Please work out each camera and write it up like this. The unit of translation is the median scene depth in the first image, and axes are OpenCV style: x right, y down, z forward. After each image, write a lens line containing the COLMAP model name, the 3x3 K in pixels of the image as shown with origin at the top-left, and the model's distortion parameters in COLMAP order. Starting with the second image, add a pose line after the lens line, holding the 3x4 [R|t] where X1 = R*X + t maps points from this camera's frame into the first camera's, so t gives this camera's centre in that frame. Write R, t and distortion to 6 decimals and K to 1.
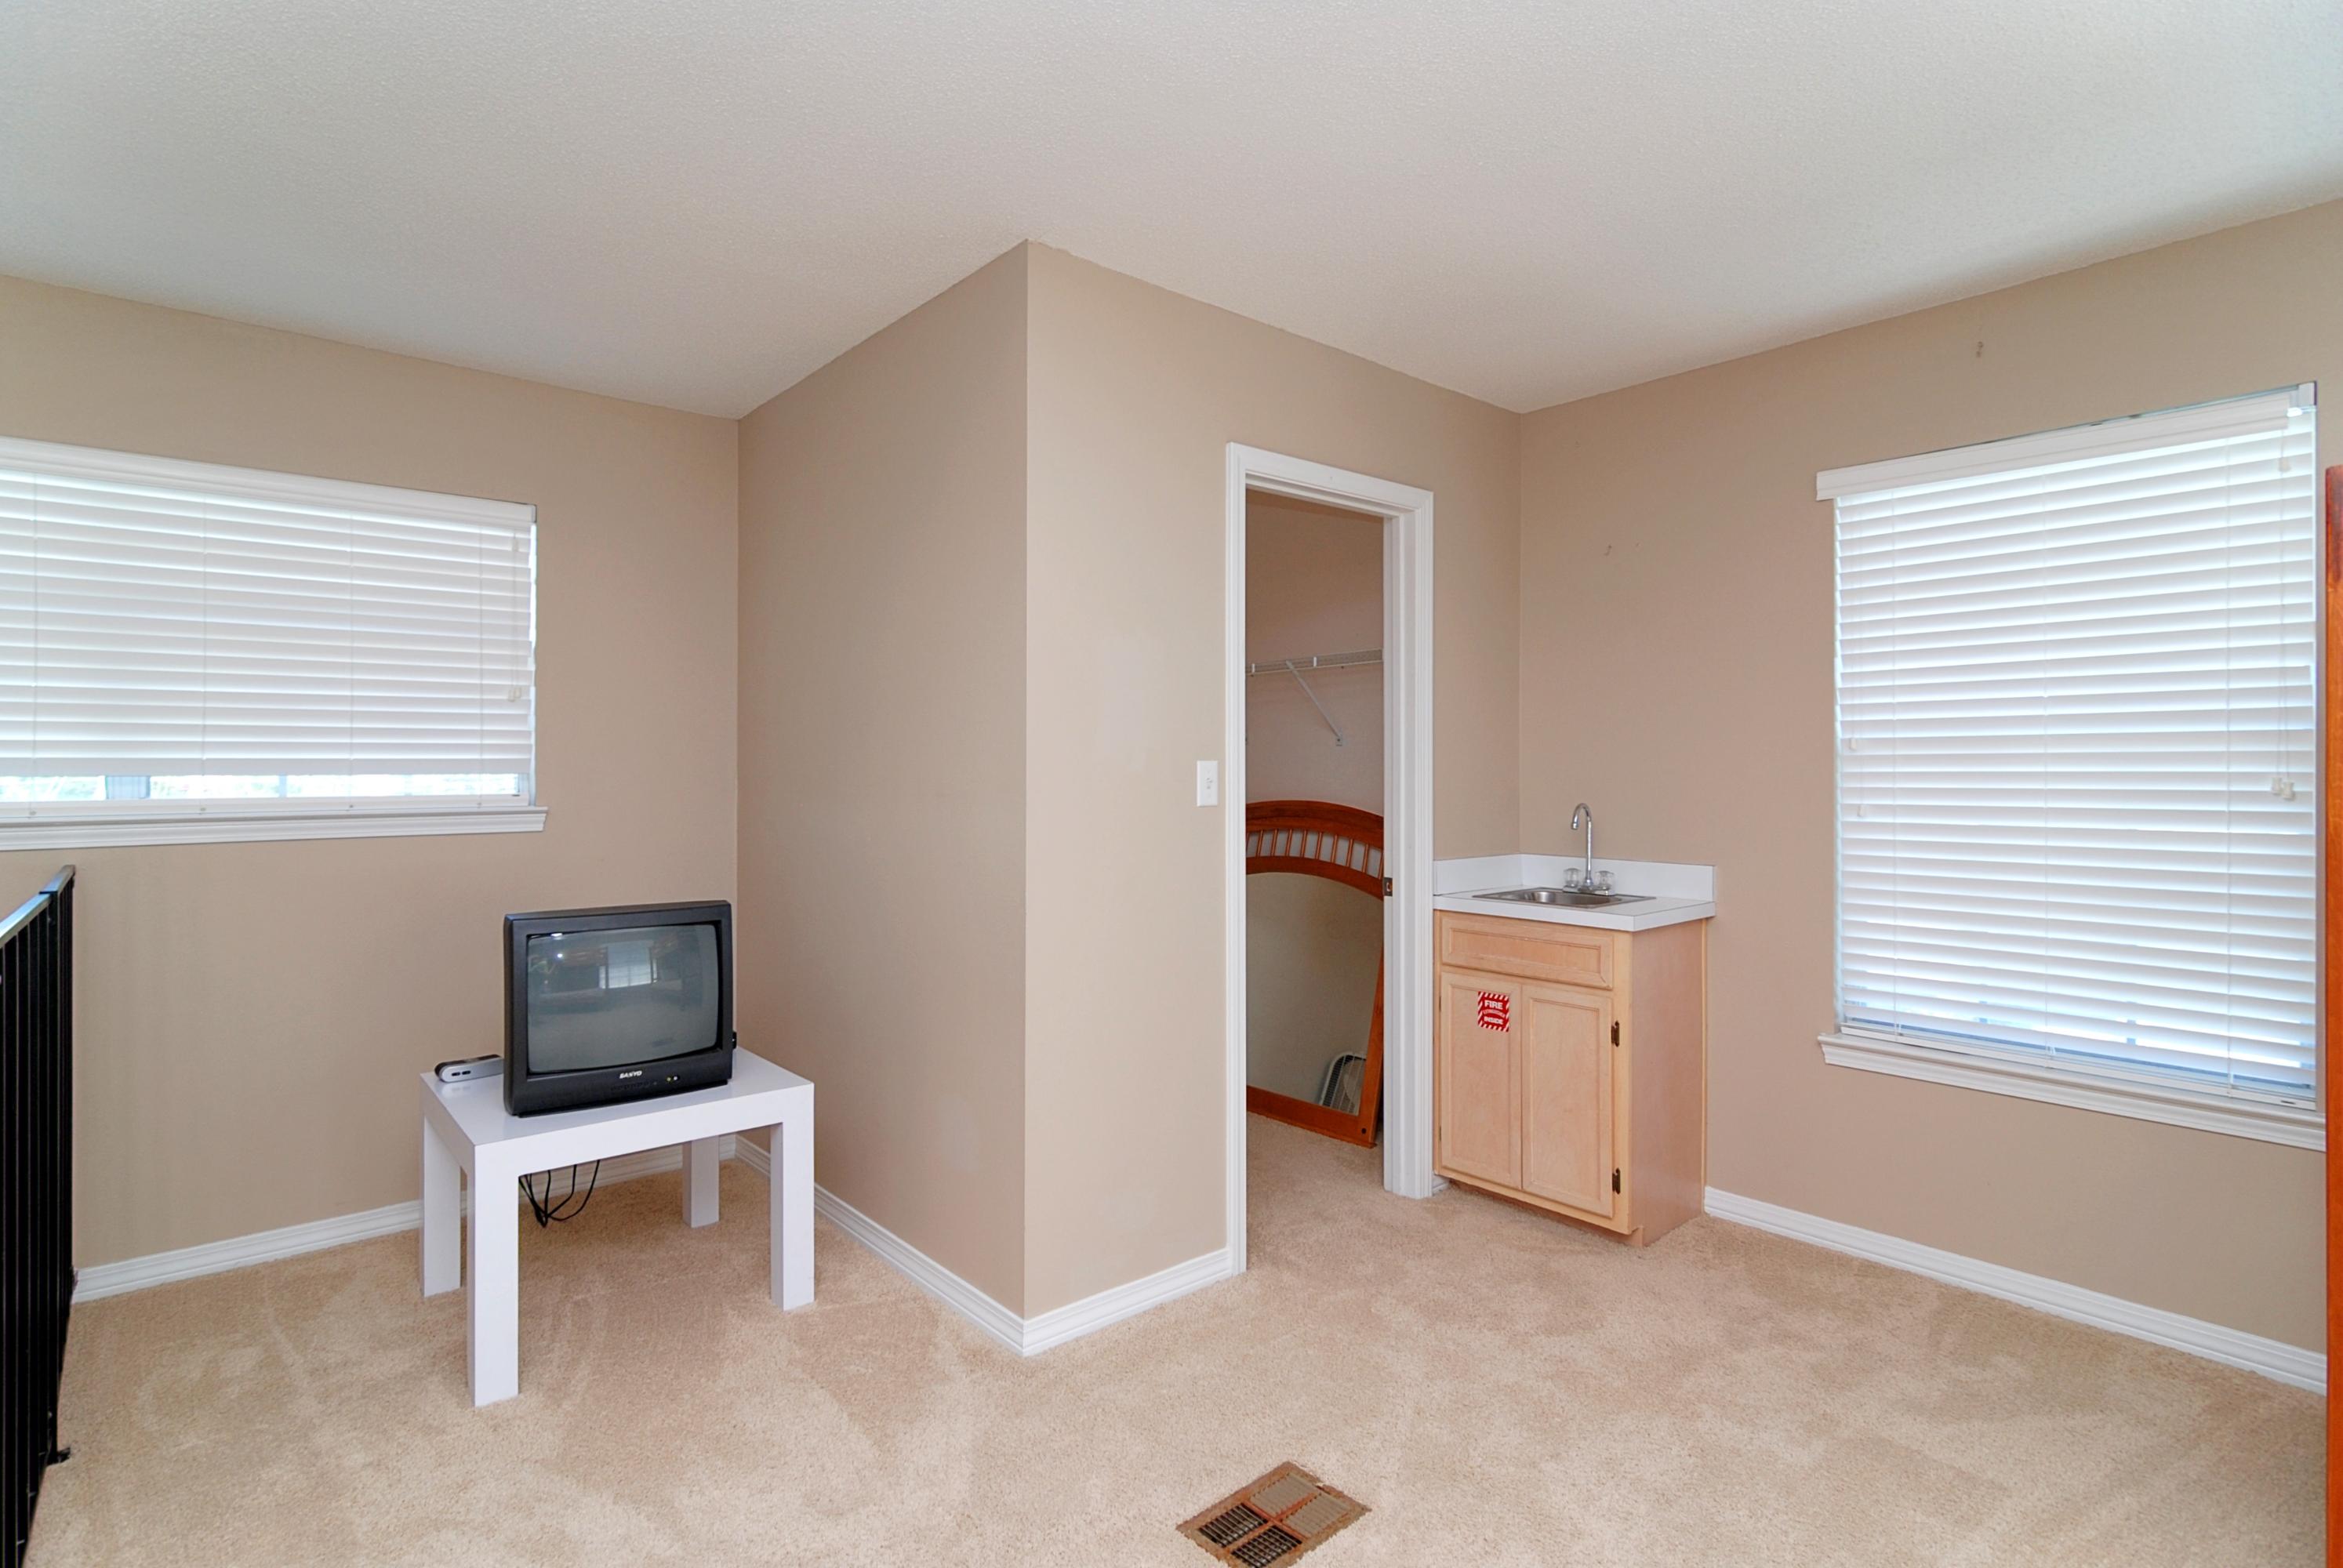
lens RADIAL K [[1124.9, 0, 1170.0], [0, 1124.9, 772.0], [0, 0, 1]] dist [-0.001022, -0.000402]
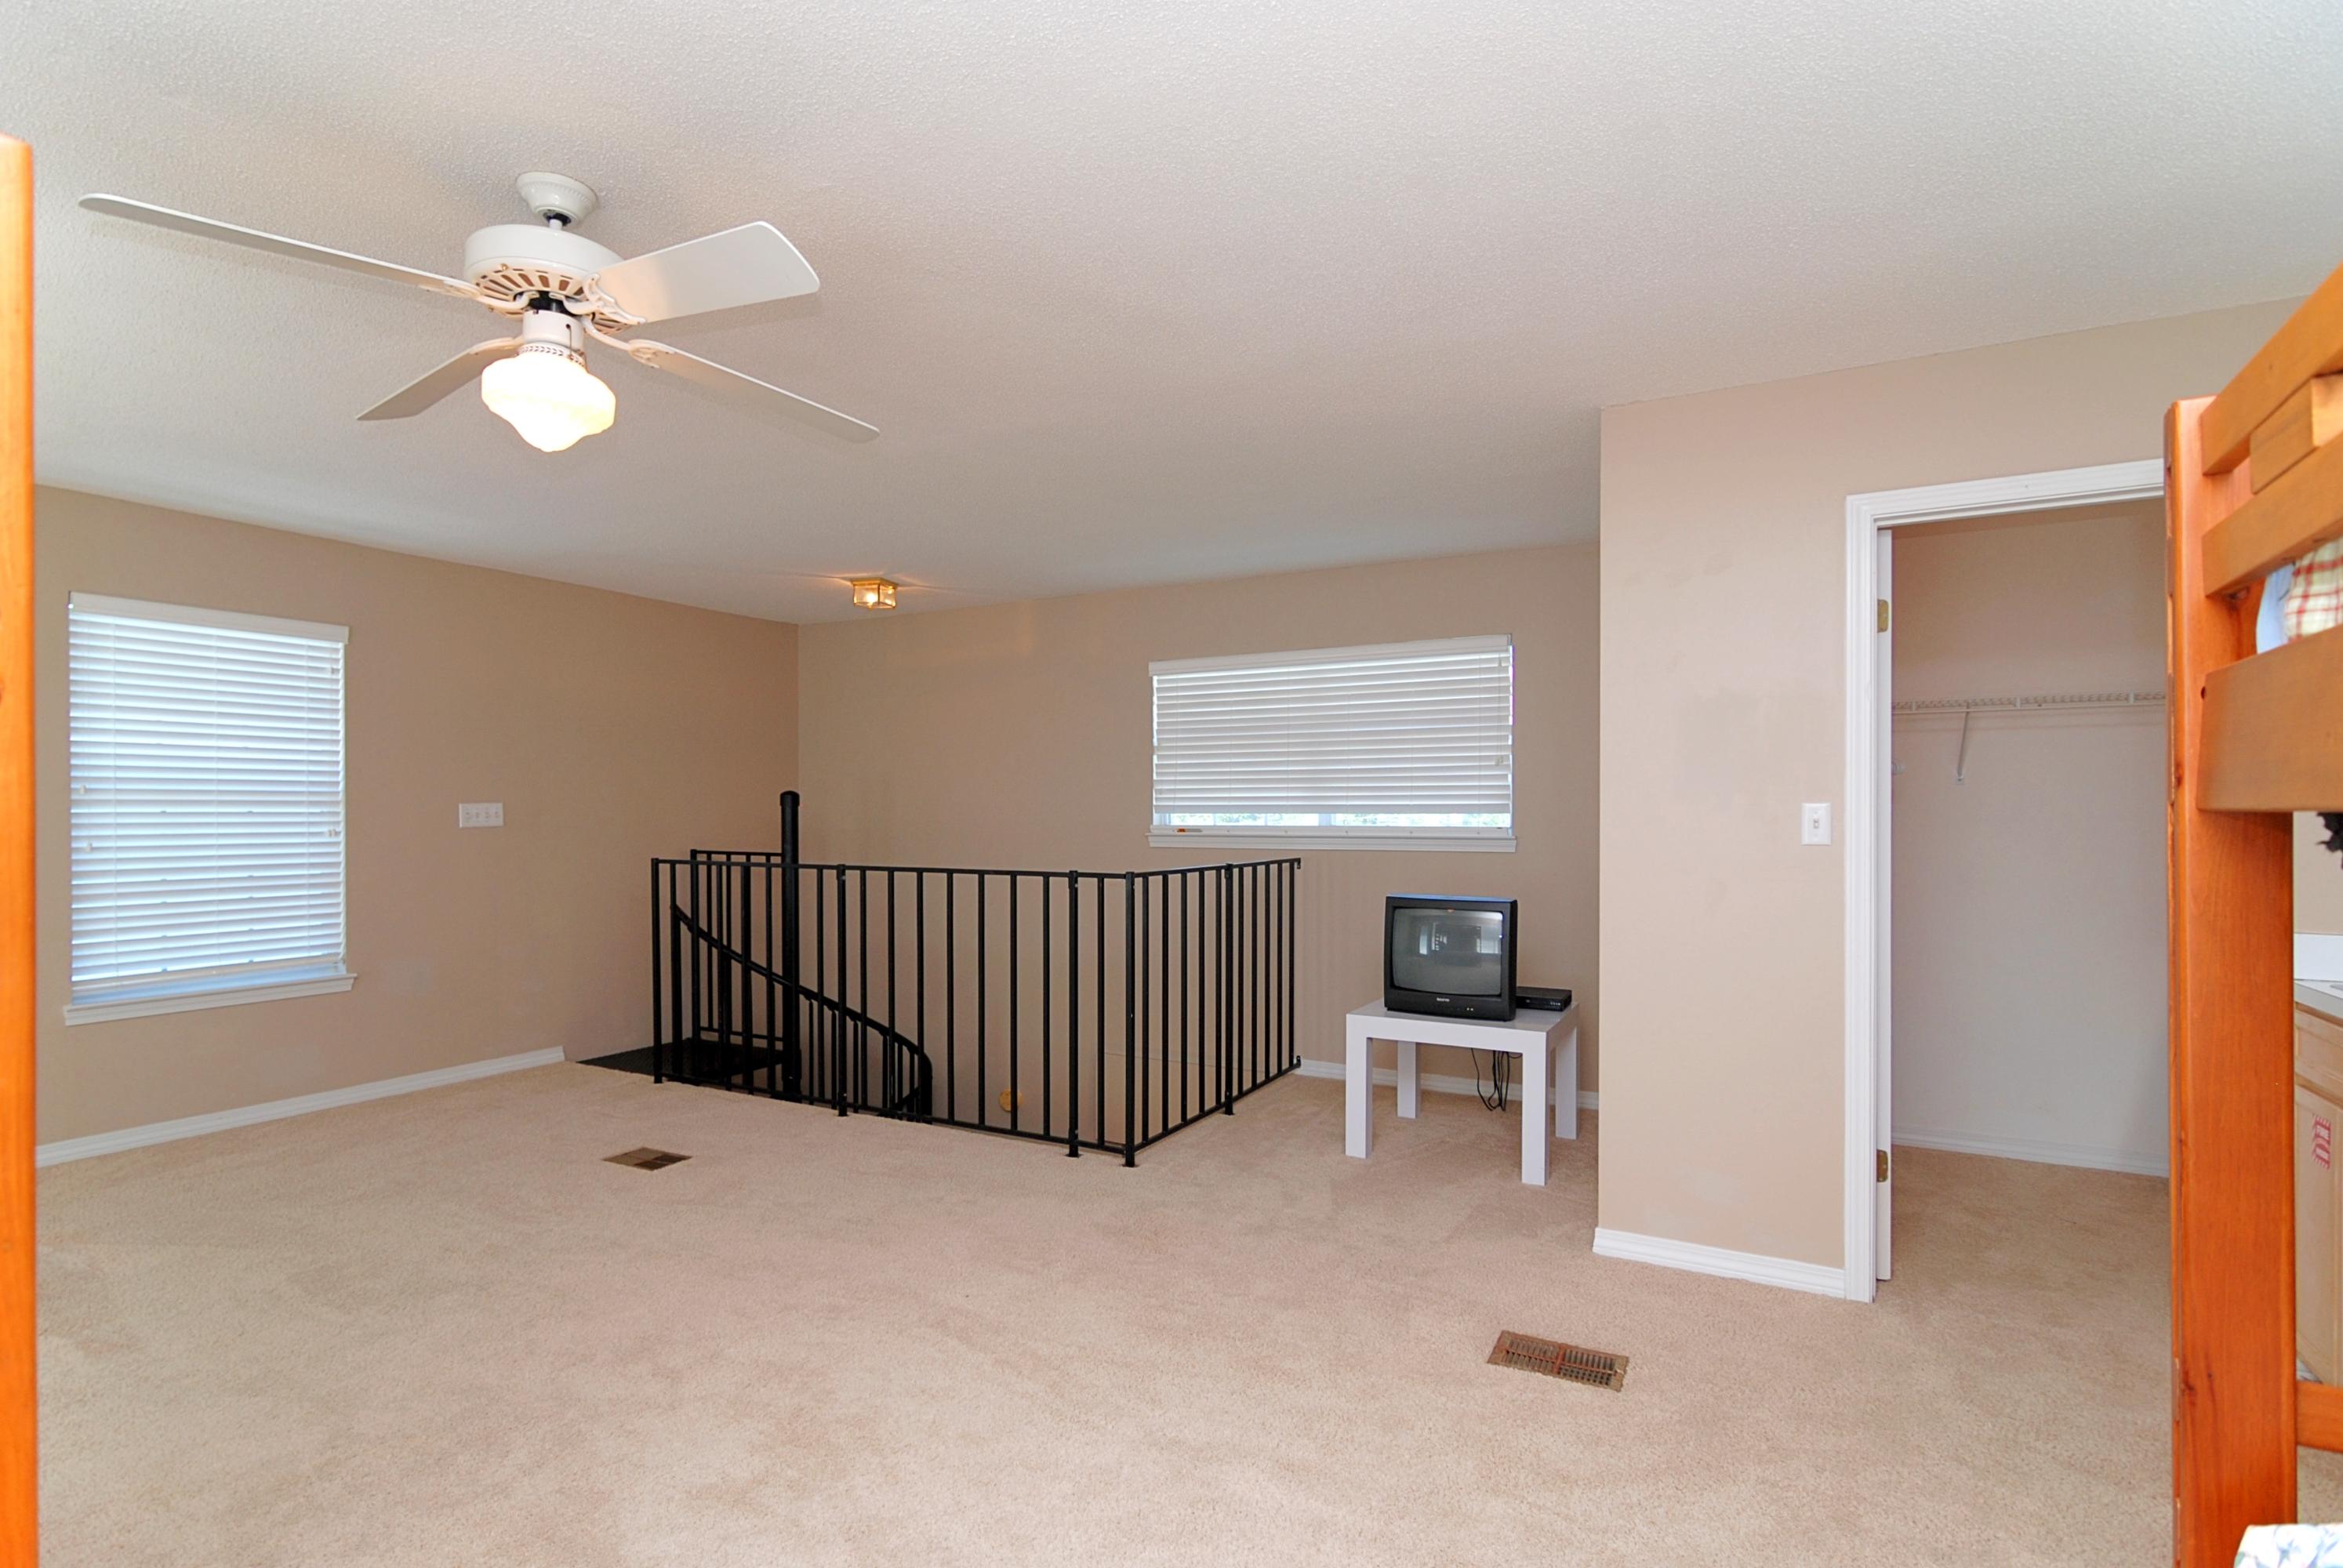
lens RADIAL K [[1124.9, 0, 1166.5], [0, 1124.9, 803.0], [0, 0, 1]] dist [-0.001022, -0.000402]
pose [[0.362960, -0.006745, -0.931780, 0.788661], [0.001317, 0.999977, -0.006726, -0.003085], [0.931804, 0.001214, 0.362960, 0.037943]]
